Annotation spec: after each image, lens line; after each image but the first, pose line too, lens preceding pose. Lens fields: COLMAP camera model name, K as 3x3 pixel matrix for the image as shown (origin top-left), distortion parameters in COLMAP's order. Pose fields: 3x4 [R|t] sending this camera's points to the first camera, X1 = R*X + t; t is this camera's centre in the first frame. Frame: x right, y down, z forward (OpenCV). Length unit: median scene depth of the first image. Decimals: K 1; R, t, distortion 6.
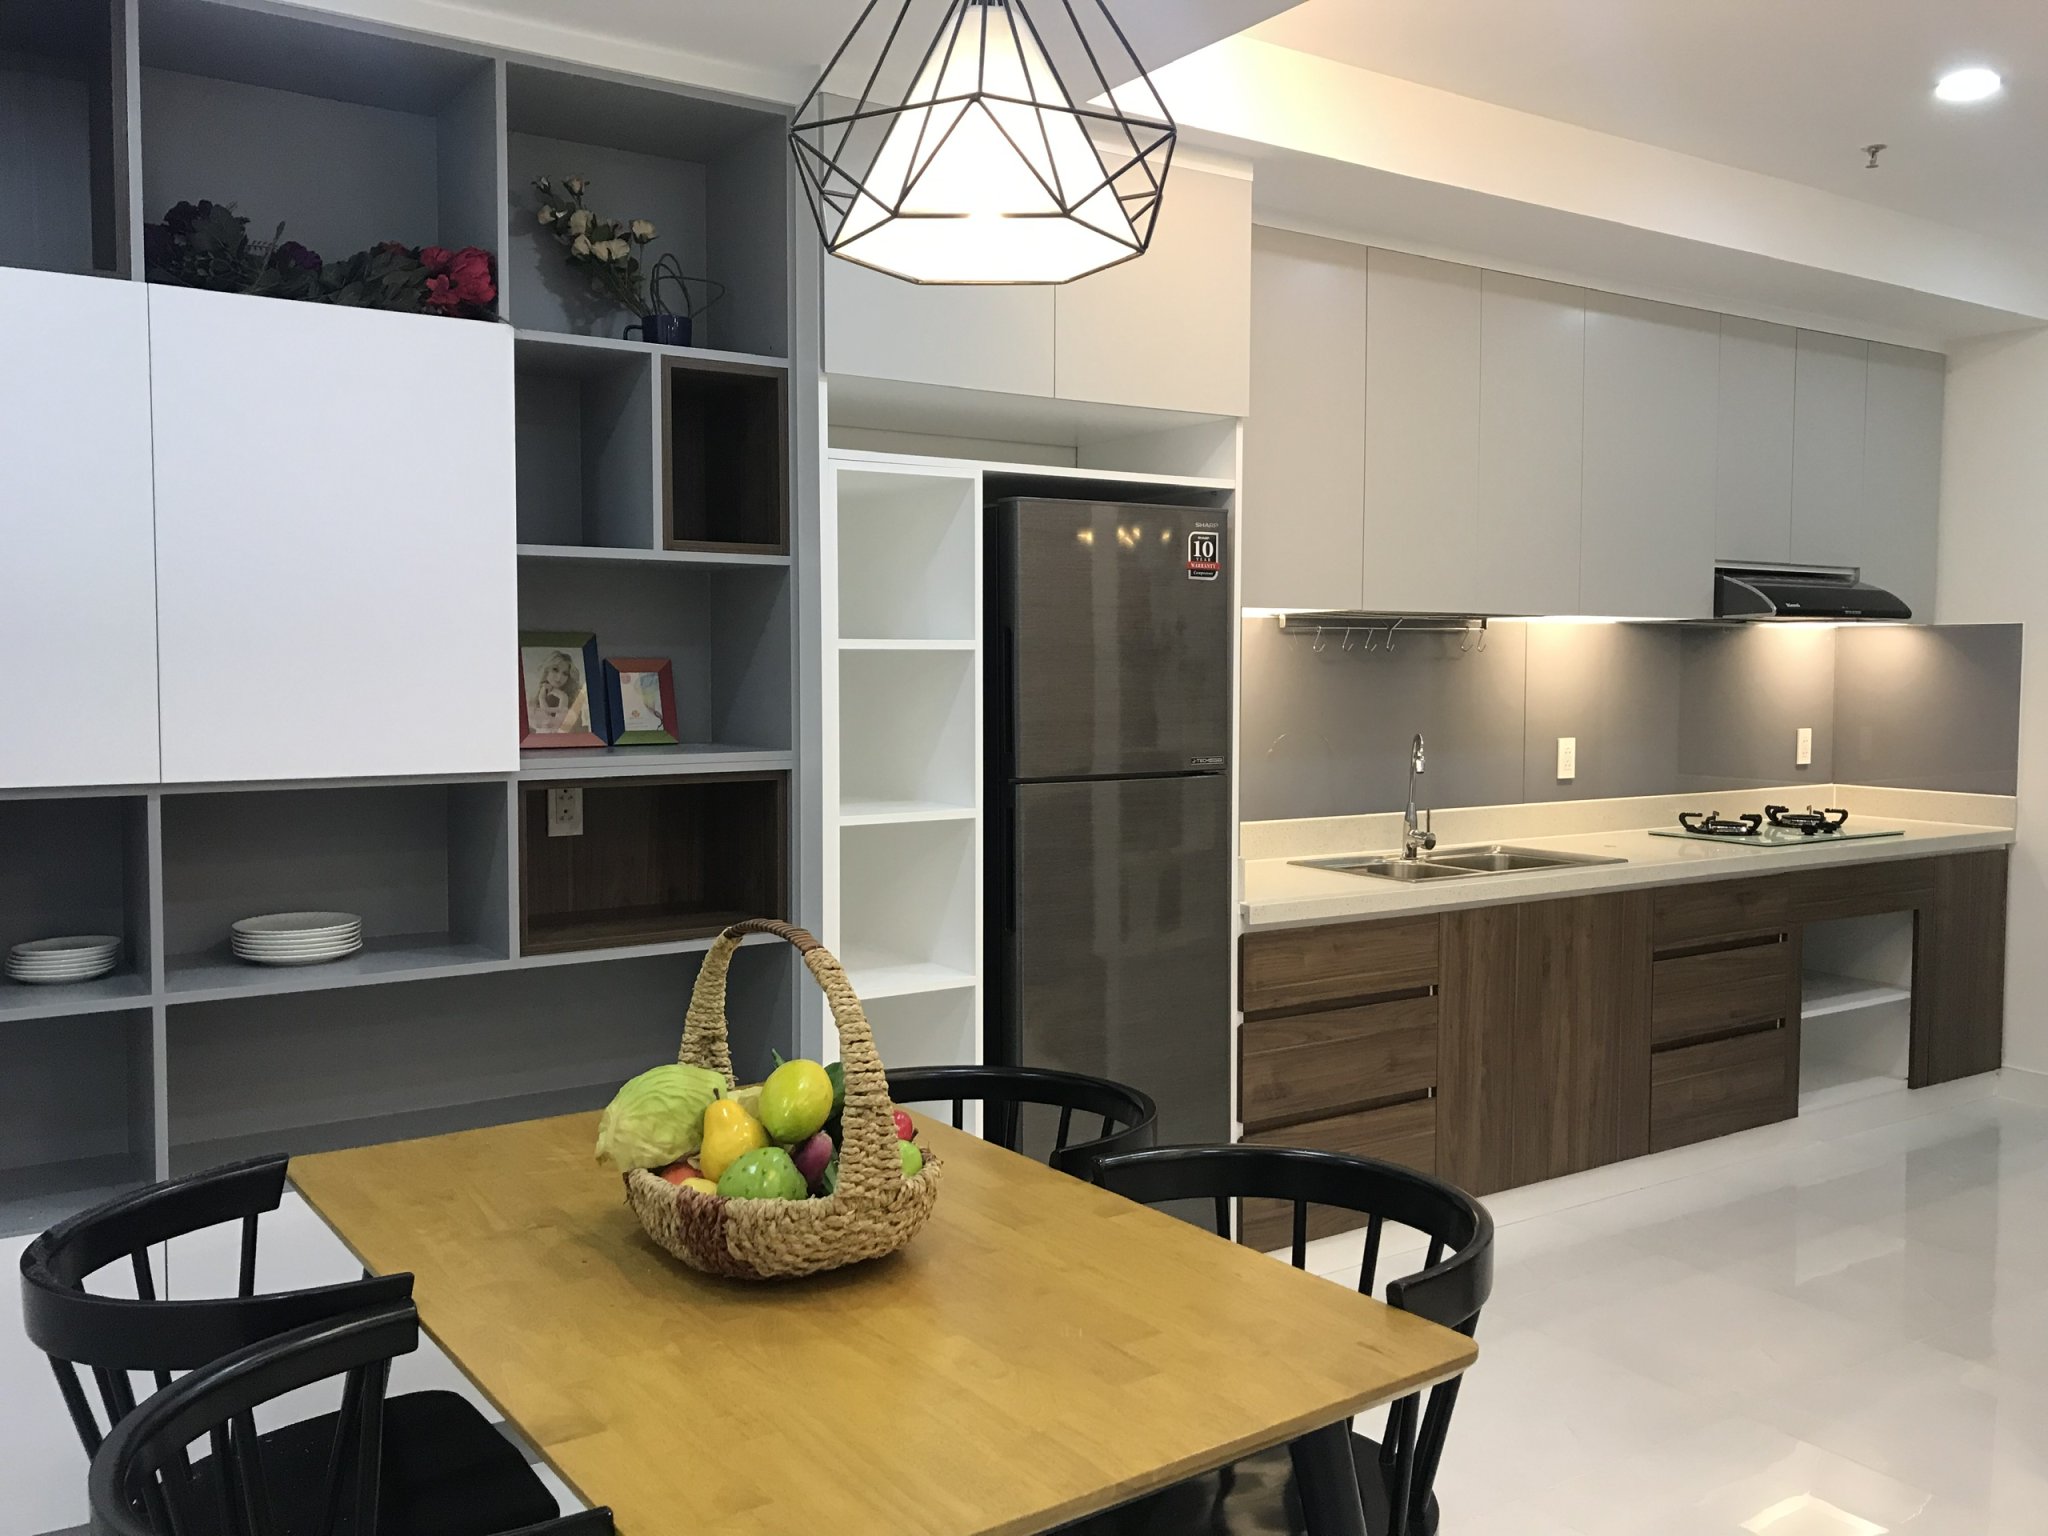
lens RADIAL K [[1735.4, 0, 1024.0], [0, 1735.4, 768.0], [0, 0, 1]] dist [0.001630, 0.014018]
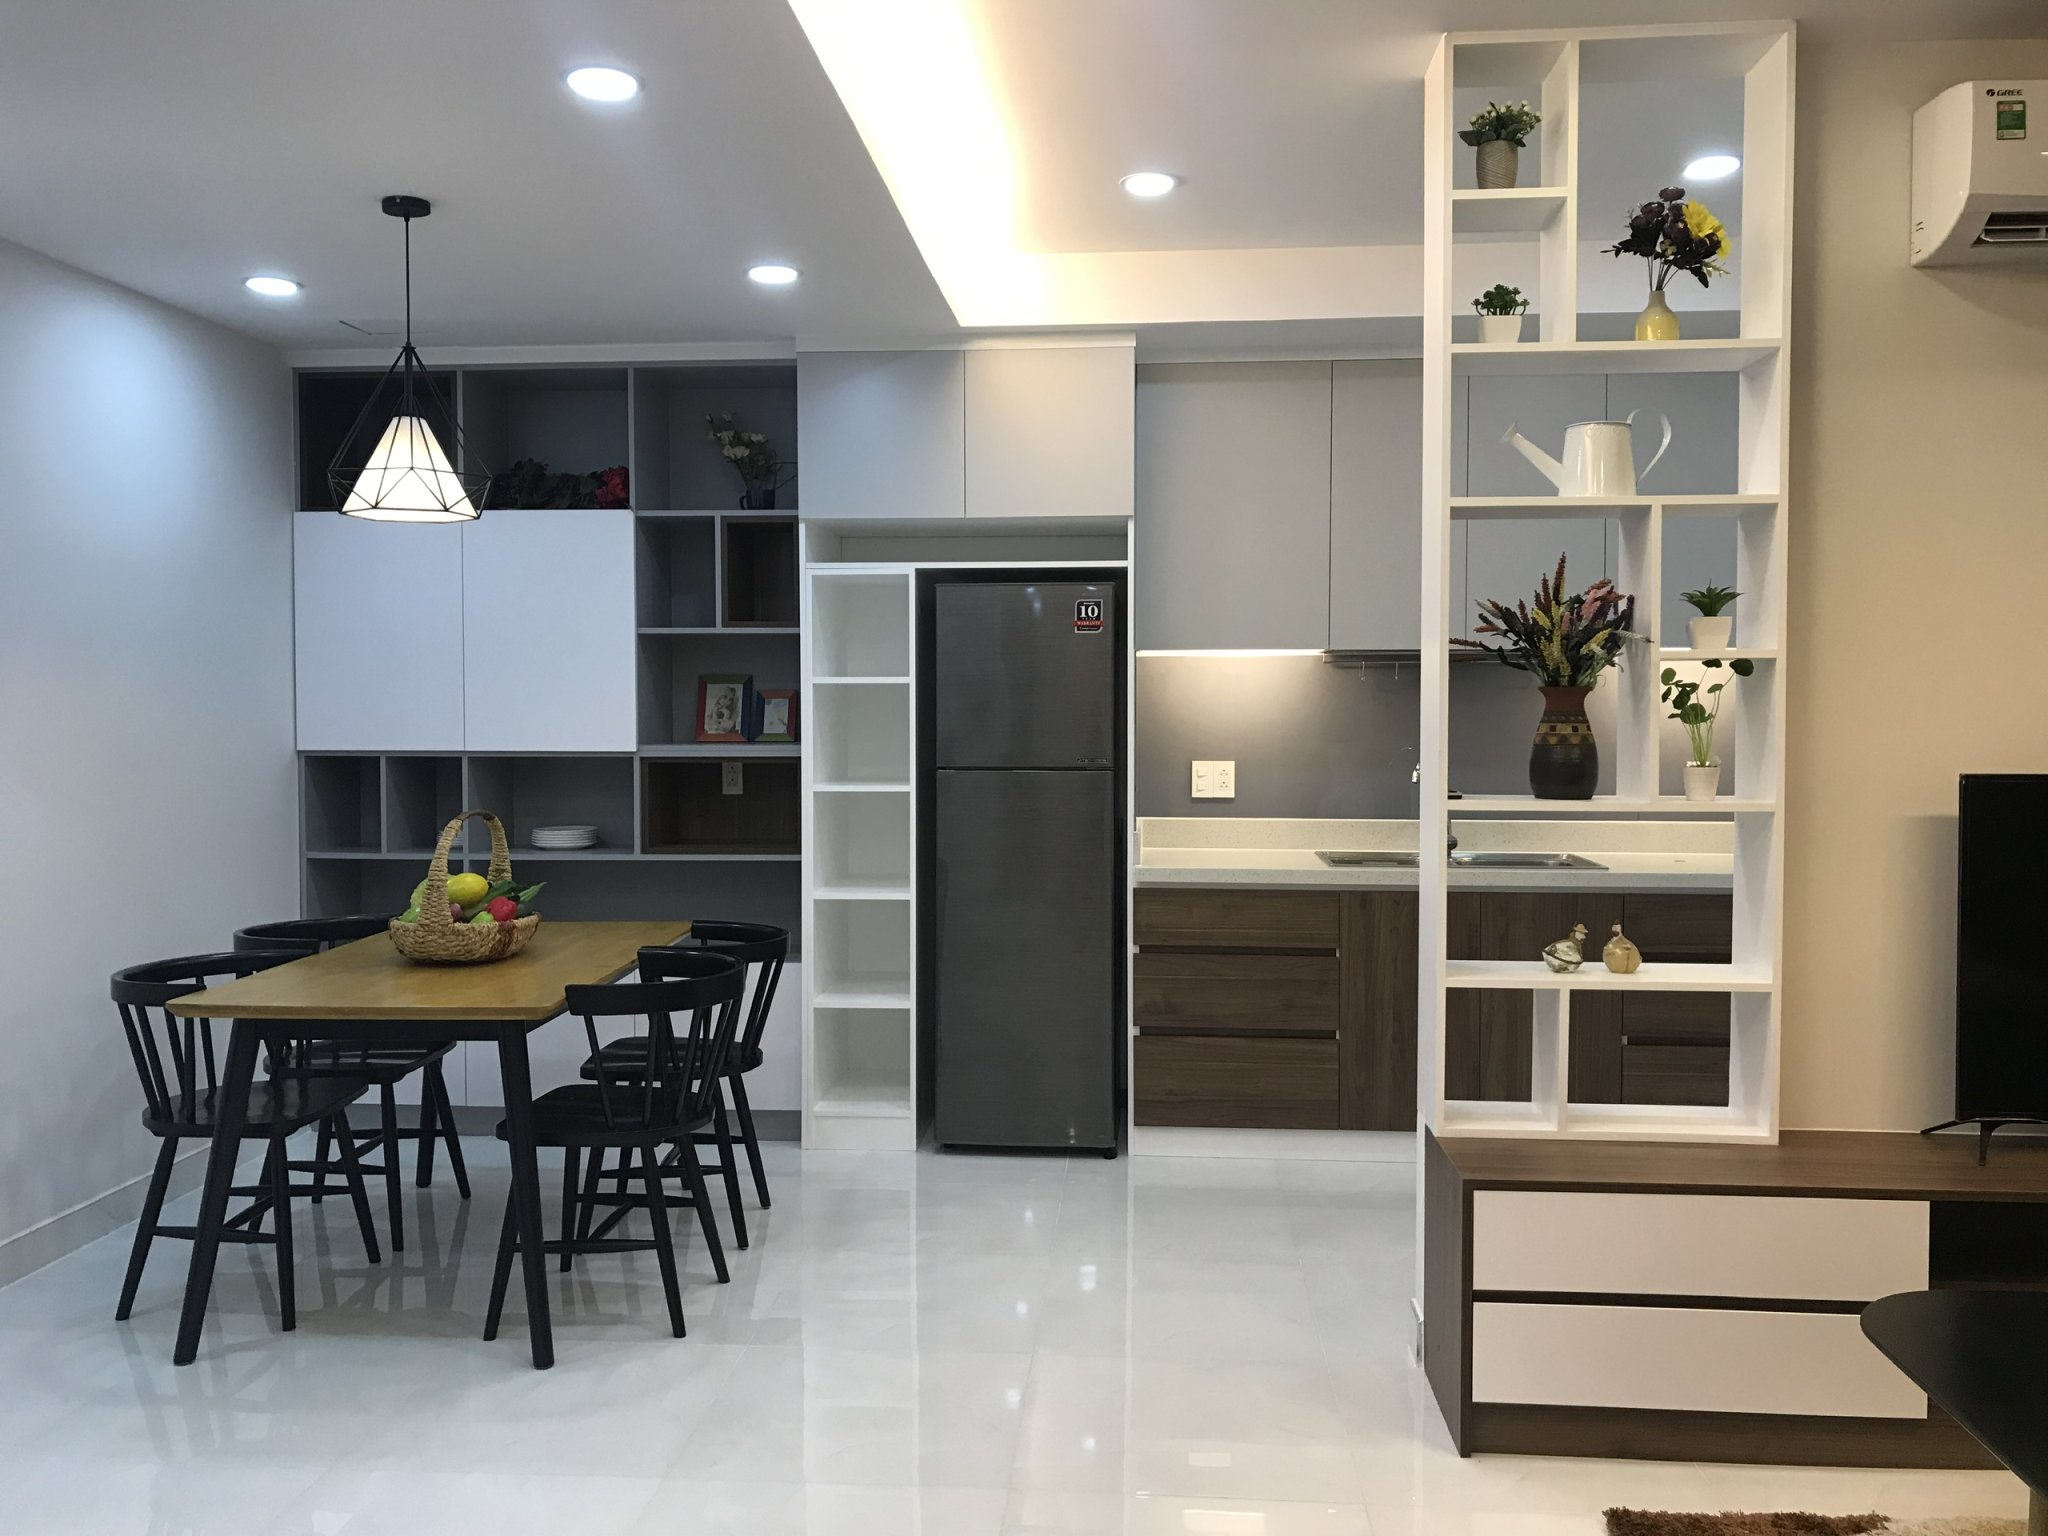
lens RADIAL K [[1708.5, 0, 1024.0], [0, 1708.5, 768.0], [0, 0, 1]] dist [0.042794, -0.007101]
pose [[0.774480, 0.022925, -0.632183, 1.028351], [-0.037157, 0.999266, -0.009284, 0.018482], [0.631506, 0.030681, 0.774763, -0.123784]]
